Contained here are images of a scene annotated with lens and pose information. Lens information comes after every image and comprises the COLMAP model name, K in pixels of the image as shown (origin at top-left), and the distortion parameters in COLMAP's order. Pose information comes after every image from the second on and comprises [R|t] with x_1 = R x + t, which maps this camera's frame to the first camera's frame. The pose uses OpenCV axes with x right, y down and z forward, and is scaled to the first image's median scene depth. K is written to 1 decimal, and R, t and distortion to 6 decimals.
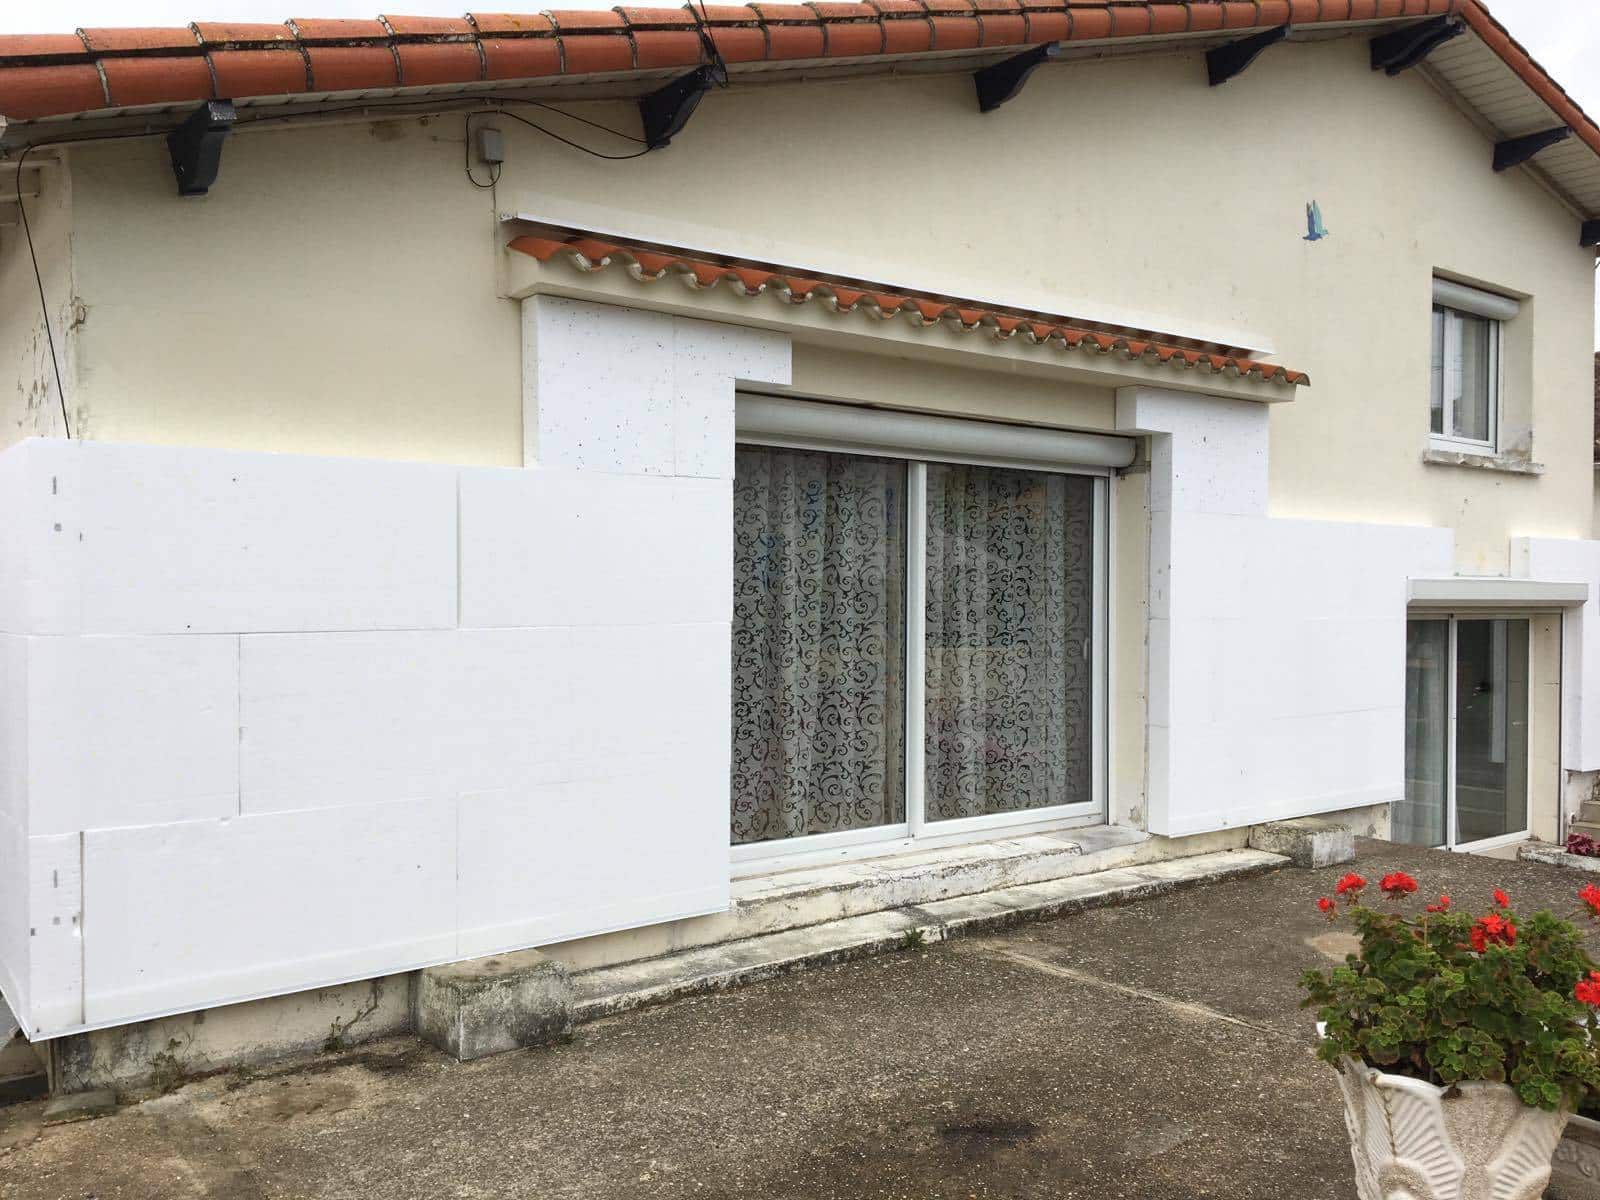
lens RADIAL K [[1320.3, 0, 800.0], [0, 1320.3, 600.0], [0, 0, 1]] dist [0.054654, -0.070047]
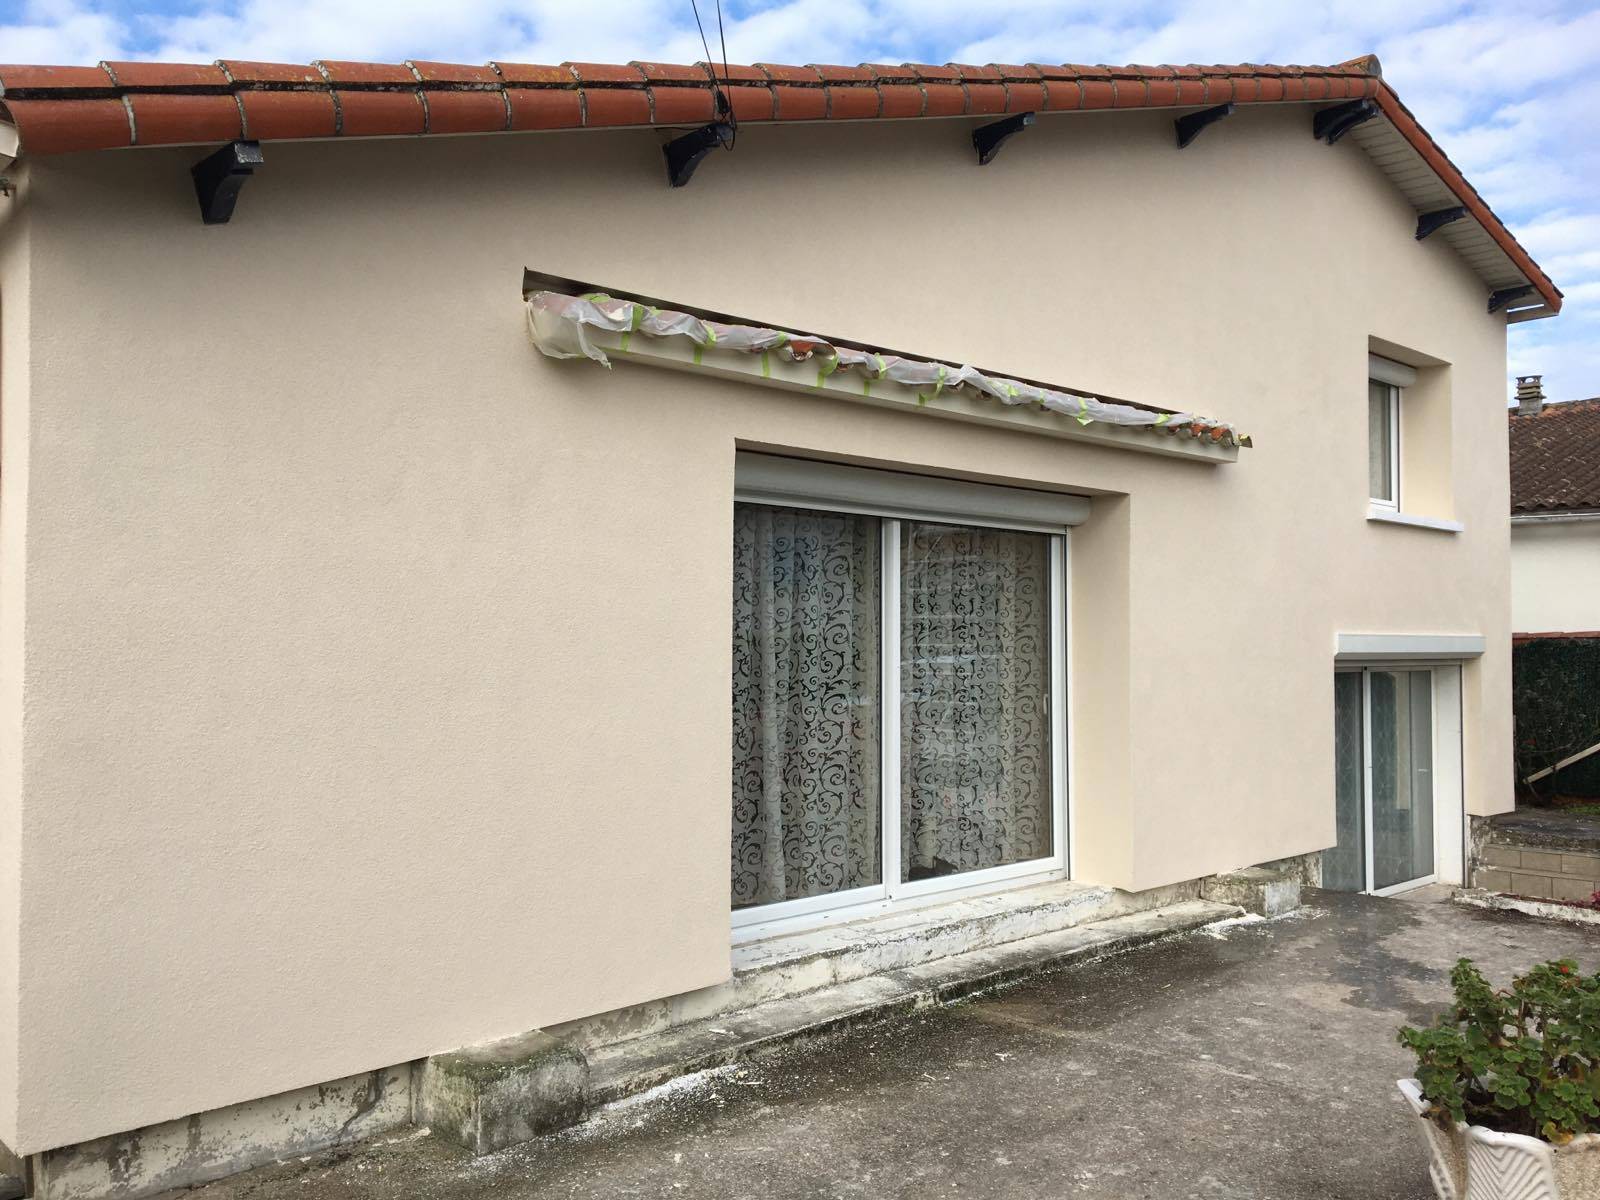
lens RADIAL K [[1320.3, 0, 800.0], [0, 1320.3, 600.0], [0, 0, 1]] dist [0.054654, -0.070047]
pose [[0.994472, -0.003227, 0.104957, -0.095634], [0.007460, 0.999173, -0.039961, -0.004971], [-0.104741, 0.040523, 0.993674, 0.018786]]
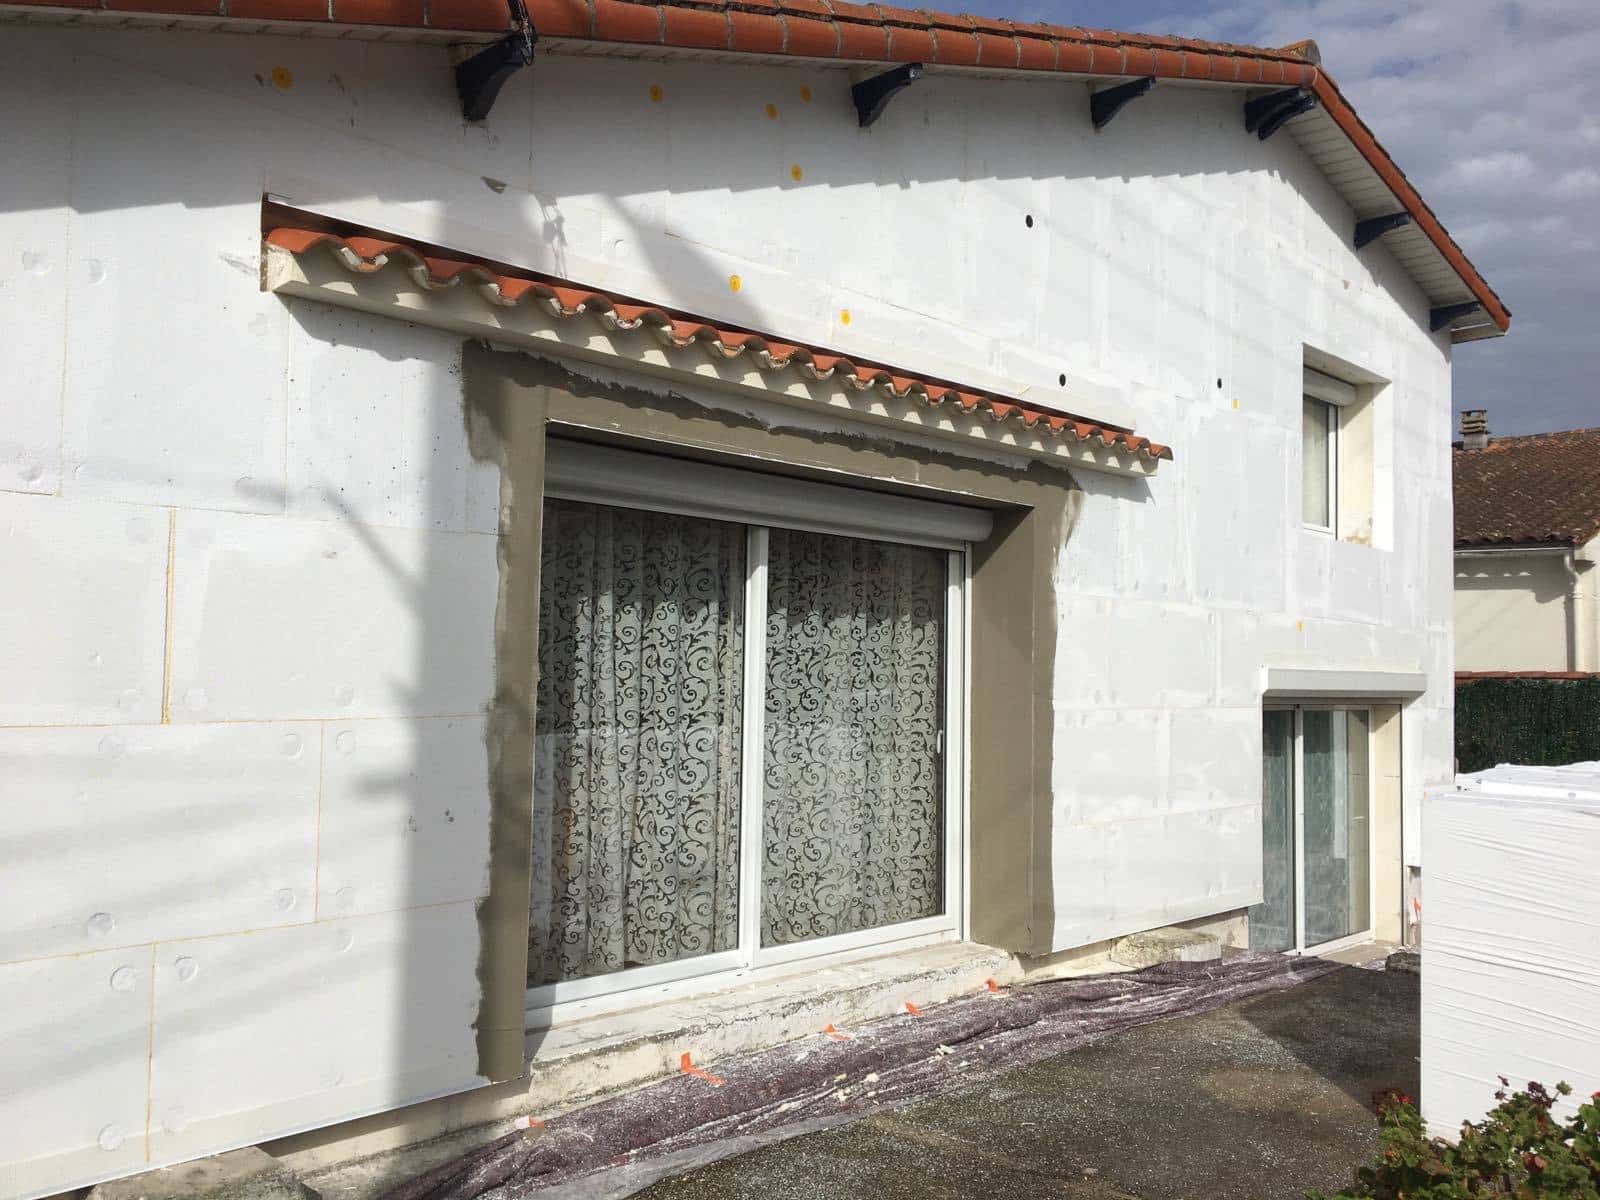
lens RADIAL K [[1331.7, 0, 815.1], [0, 1331.7, 598.7], [0, 0, 1]] dist [0.074393, -0.113305]
pose [[0.988569, 0.018217, 0.149668, -0.005076], [-0.008984, 0.998027, -0.062134, -0.004145], [-0.150505, 0.060079, 0.986782, 0.146627]]
